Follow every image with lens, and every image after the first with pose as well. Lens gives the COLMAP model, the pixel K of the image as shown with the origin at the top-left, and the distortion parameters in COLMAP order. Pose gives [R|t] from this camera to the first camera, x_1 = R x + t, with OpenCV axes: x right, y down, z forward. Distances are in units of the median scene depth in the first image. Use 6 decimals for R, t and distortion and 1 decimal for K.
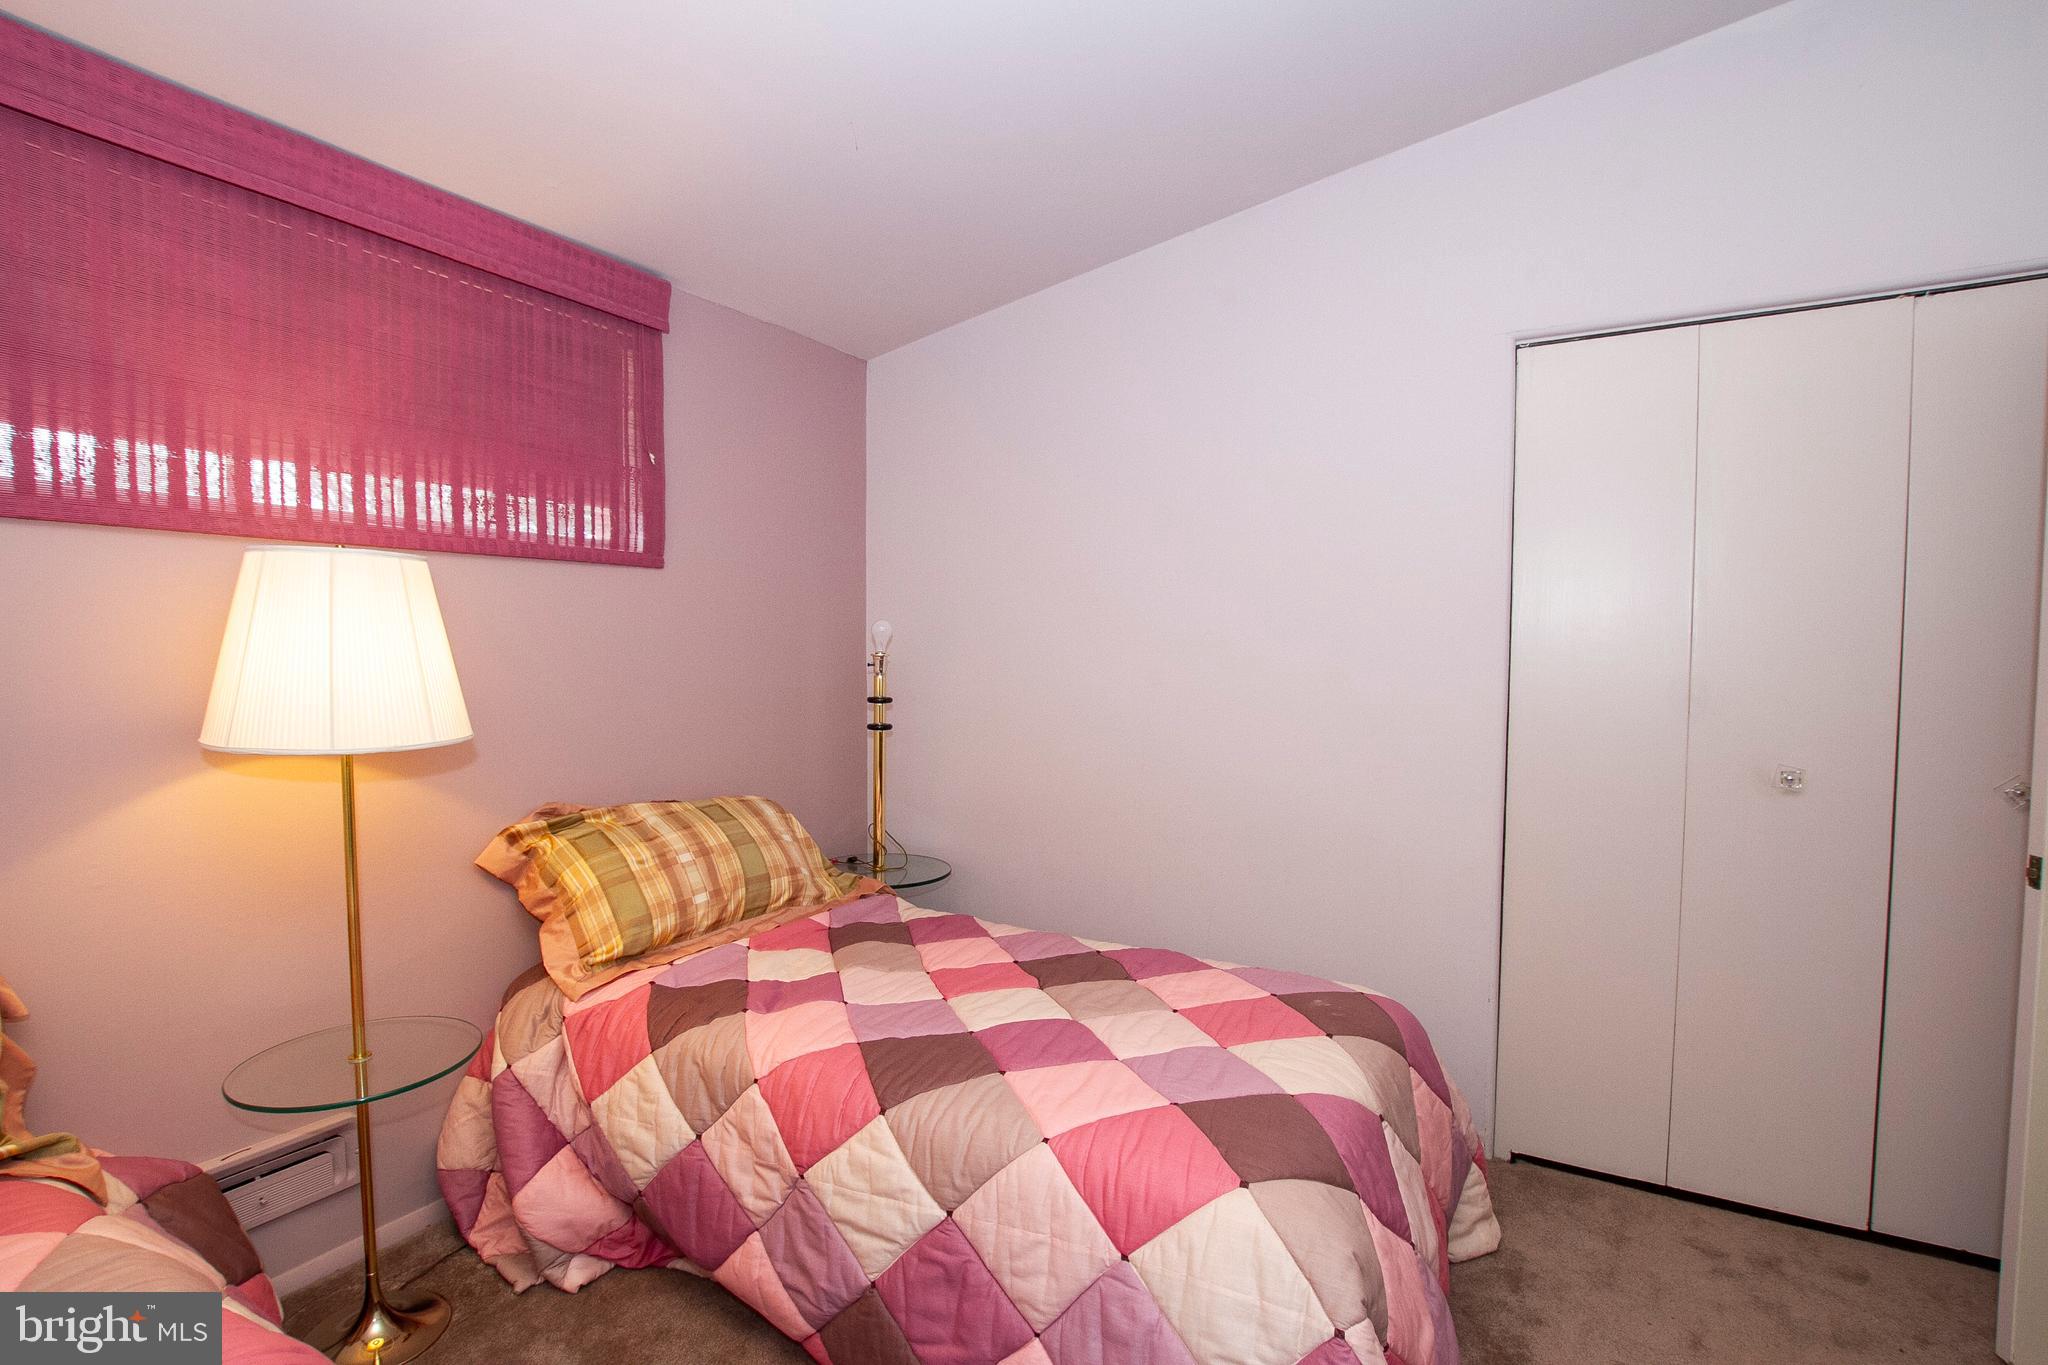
lens RADIAL K [[981.3, 0, 1026.8], [0, 981.3, 680.9], [0, 0, 1]] dist [-0.034747, 0.004185]
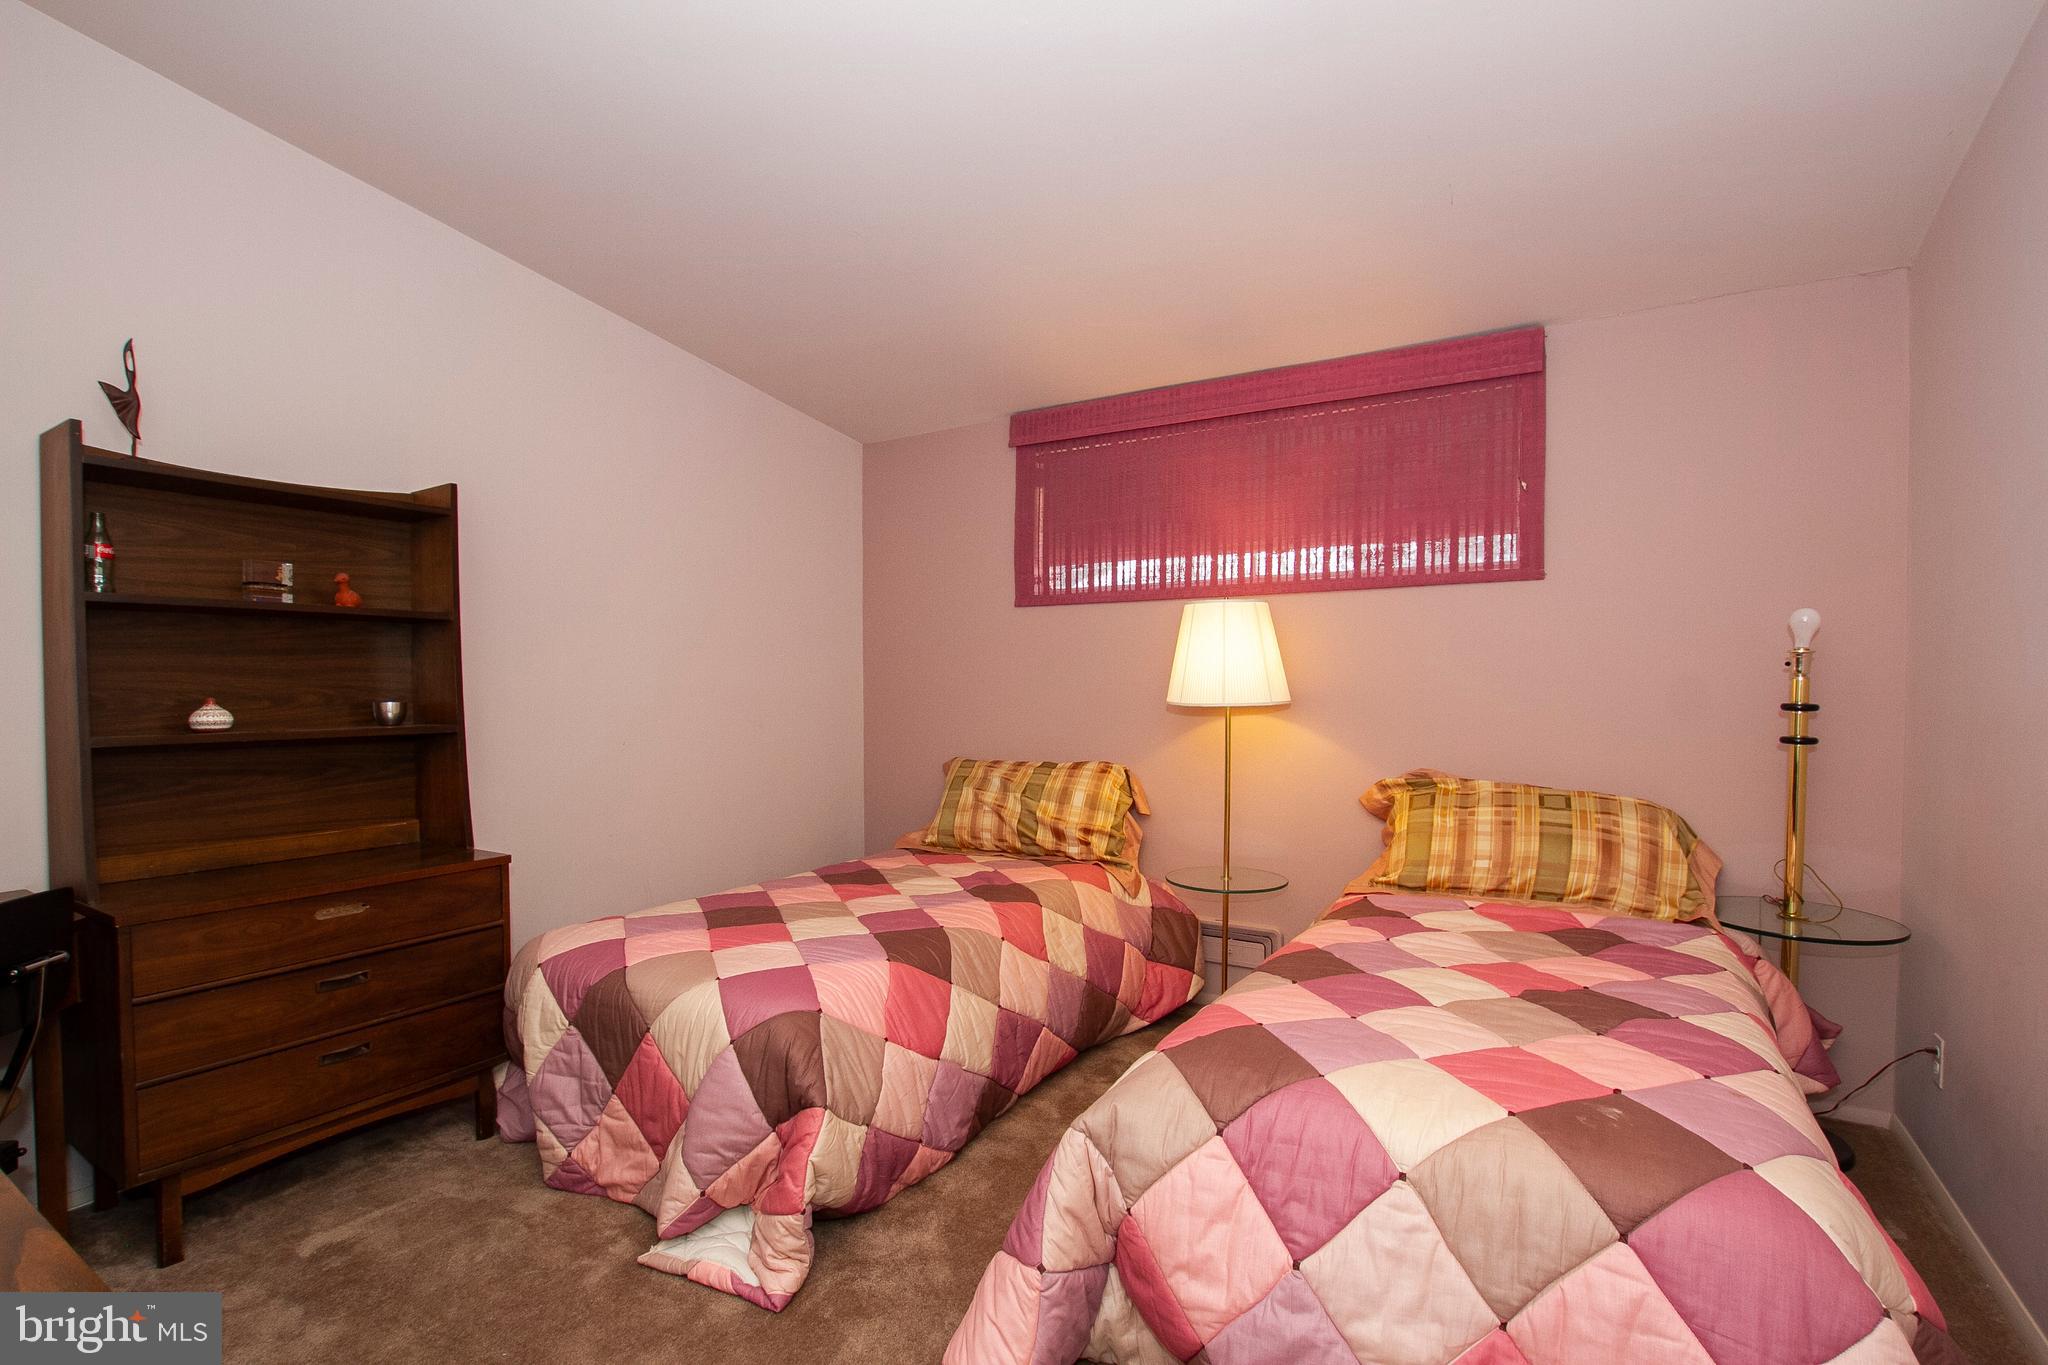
lens RADIAL K [[981.3, 0, 1028.0], [0, 981.3, 685.3], [0, 0, 1]] dist [-0.034747, 0.004185]
pose [[-0.044548, -0.007035, -0.998982, 0.896855], [-0.039269, 0.999215, -0.005285, 0.041644], [0.998235, 0.038993, -0.044789, 0.539994]]
